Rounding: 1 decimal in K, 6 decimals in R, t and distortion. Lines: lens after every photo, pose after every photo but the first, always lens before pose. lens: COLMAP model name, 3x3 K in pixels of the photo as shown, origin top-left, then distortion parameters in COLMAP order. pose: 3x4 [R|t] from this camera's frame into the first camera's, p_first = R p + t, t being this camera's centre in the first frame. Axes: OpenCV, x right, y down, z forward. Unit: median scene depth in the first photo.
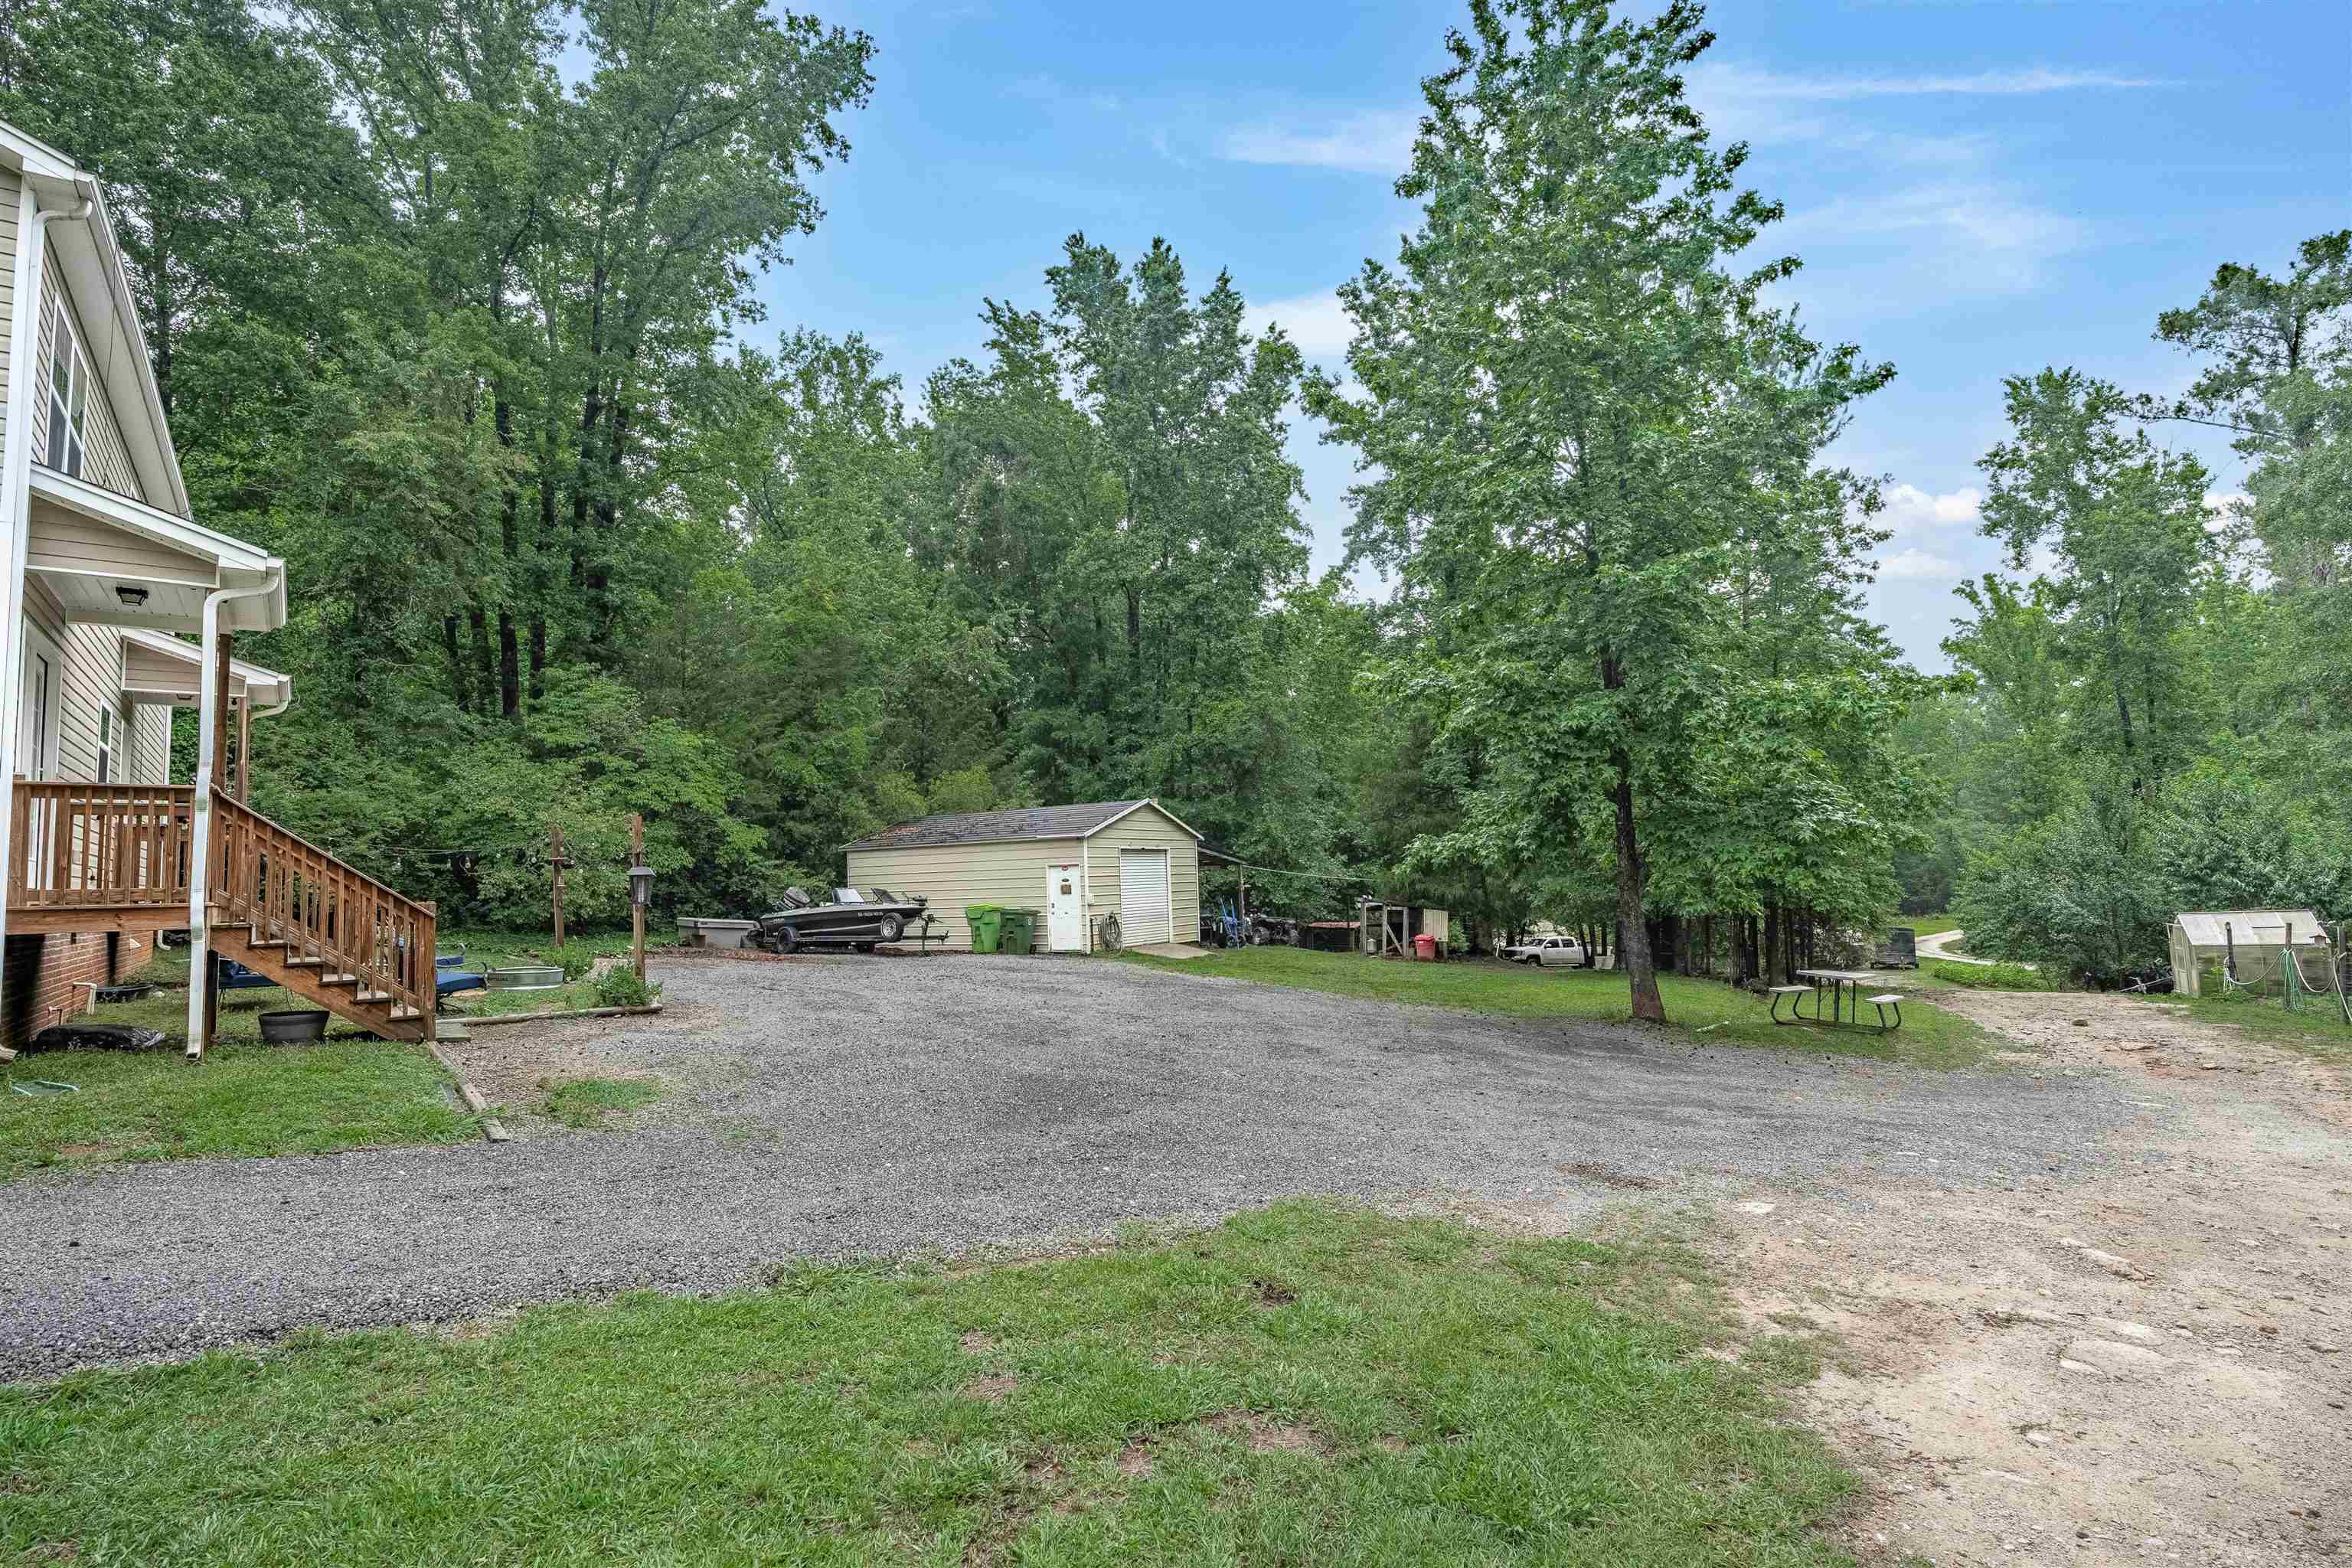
lens RADIAL K [[1087.9, 0, 1176.0], [0, 1087.9, 784.0], [0, 0, 1]] dist [-0.020742, -0.000315]
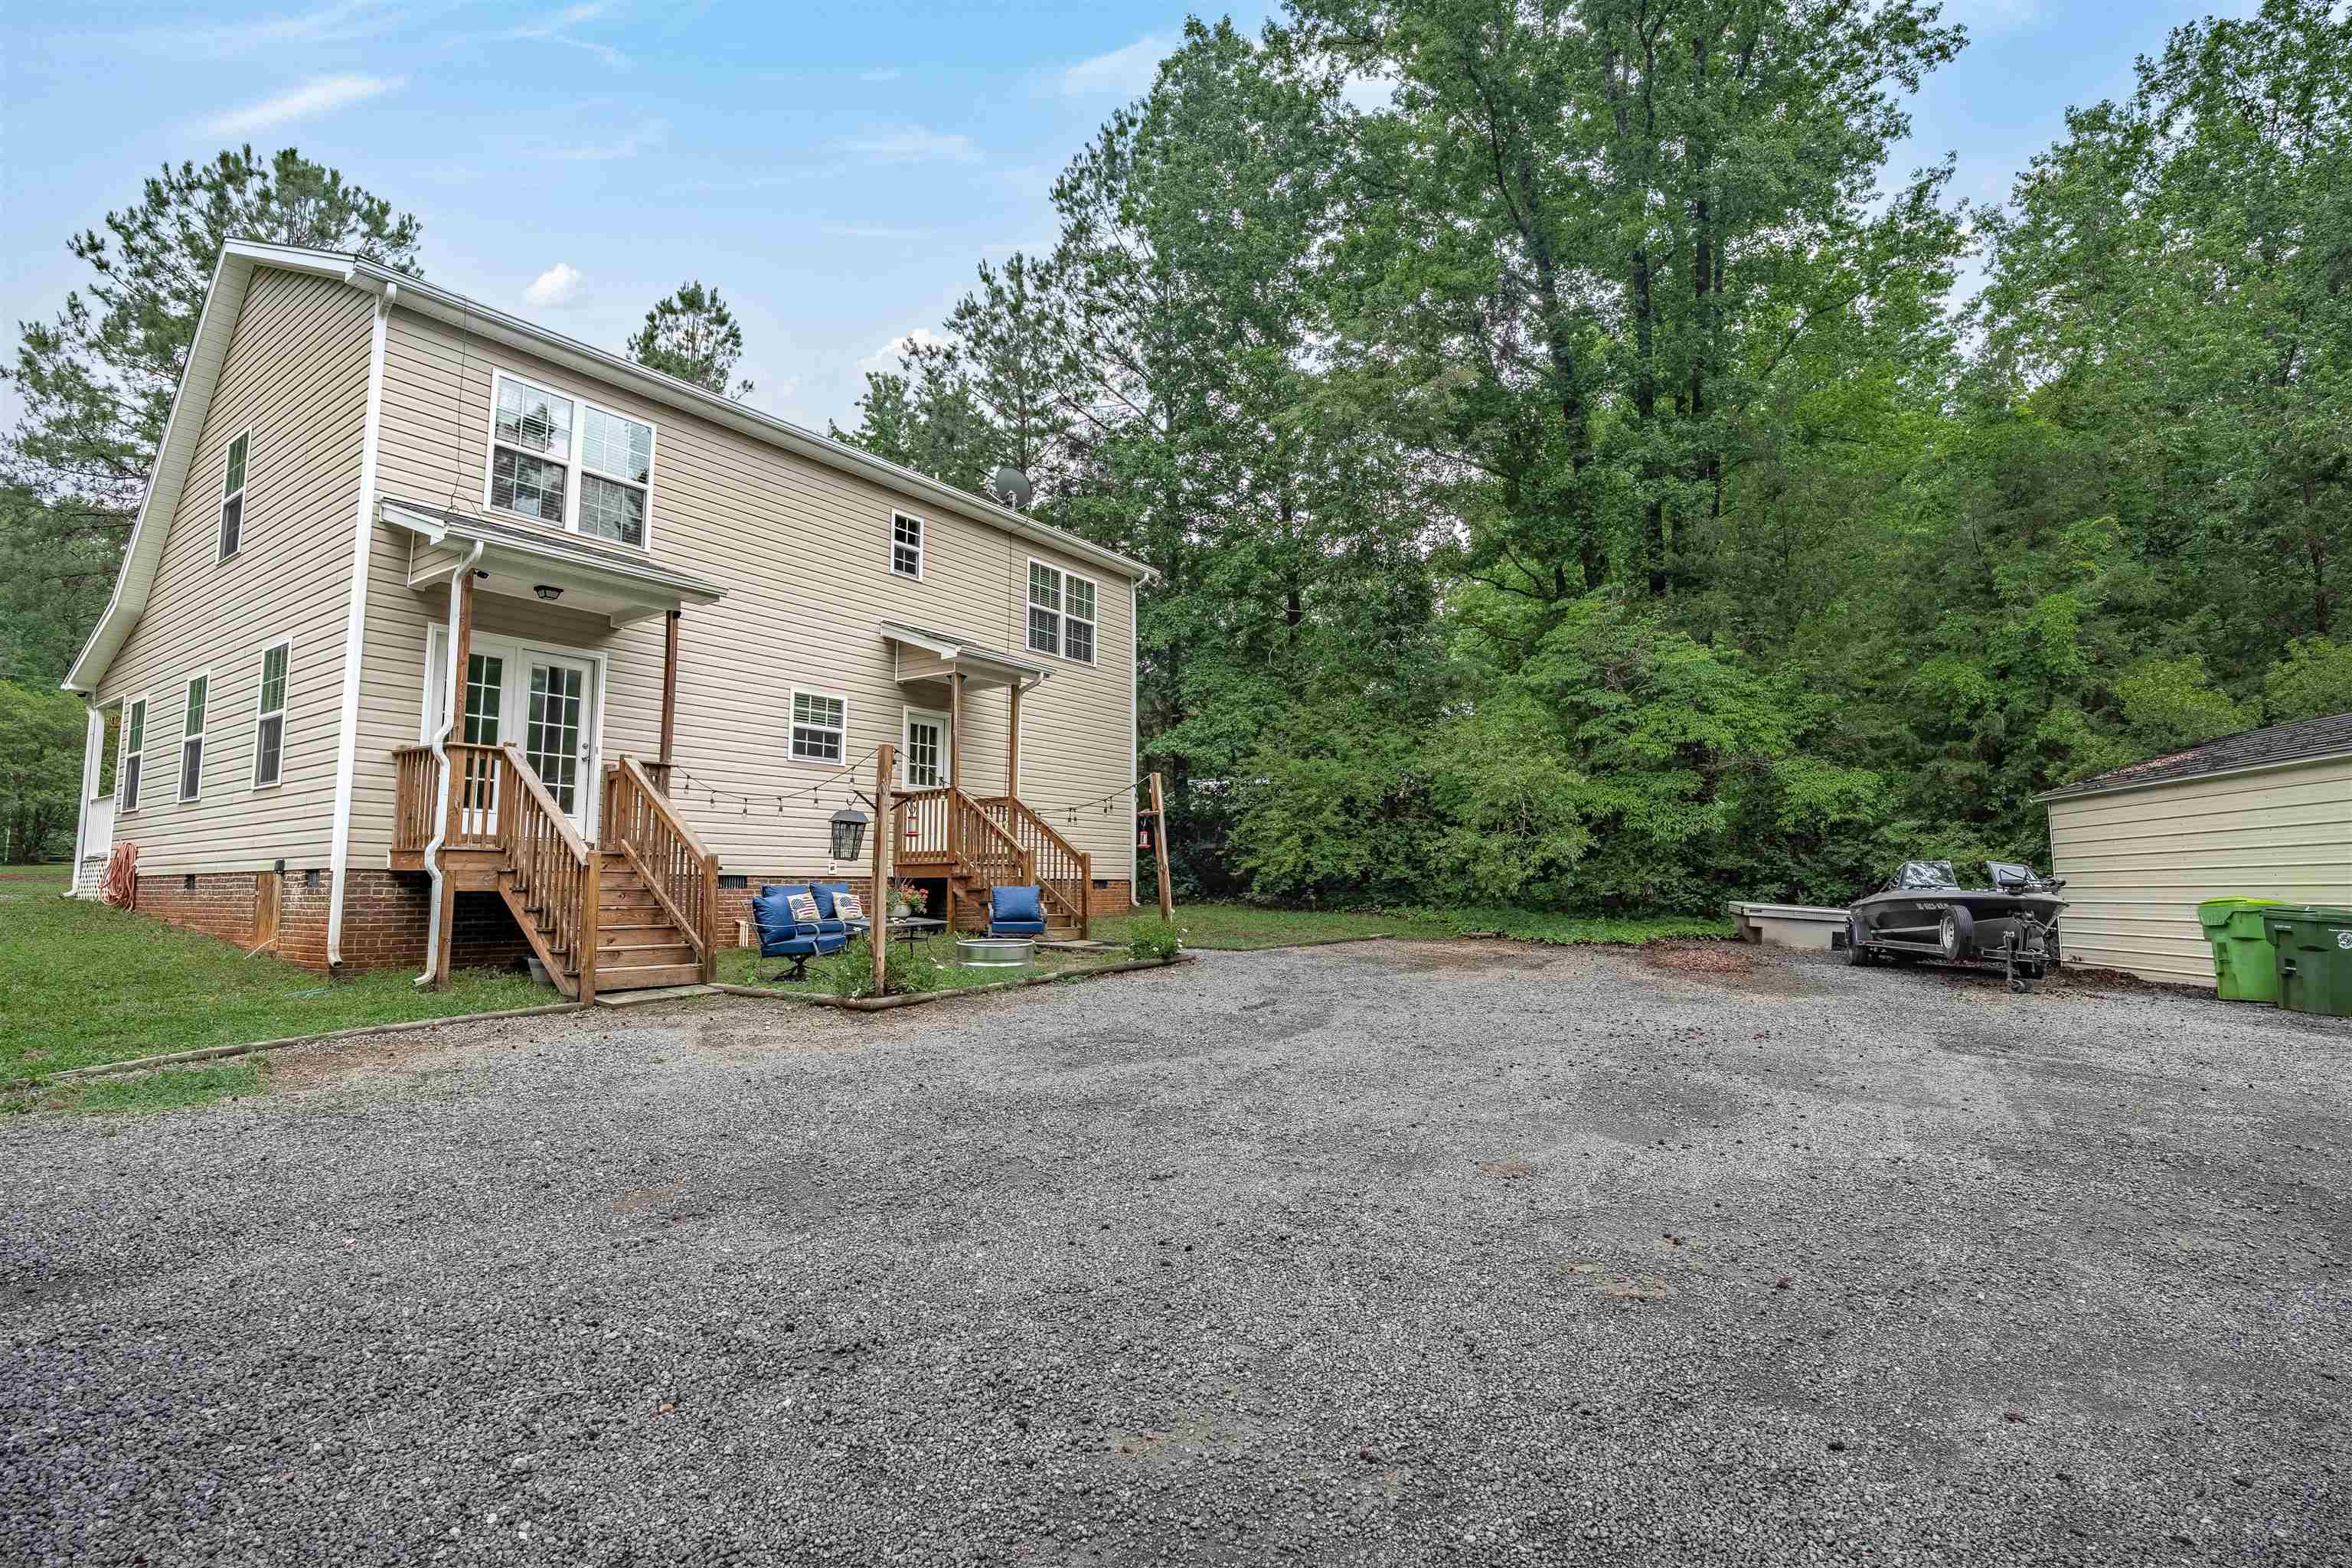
lens RADIAL K [[1102.3, 0, 1185.7], [0, 1102.3, 777.5], [0, 0, 1]] dist [-0.023873, 0.000246]
pose [[0.307418, -0.066139, -0.949273, 0.128771], [0.074137, 0.996214, -0.045401, 0.046607], [0.948682, -0.056419, 0.311158, 0.427111]]
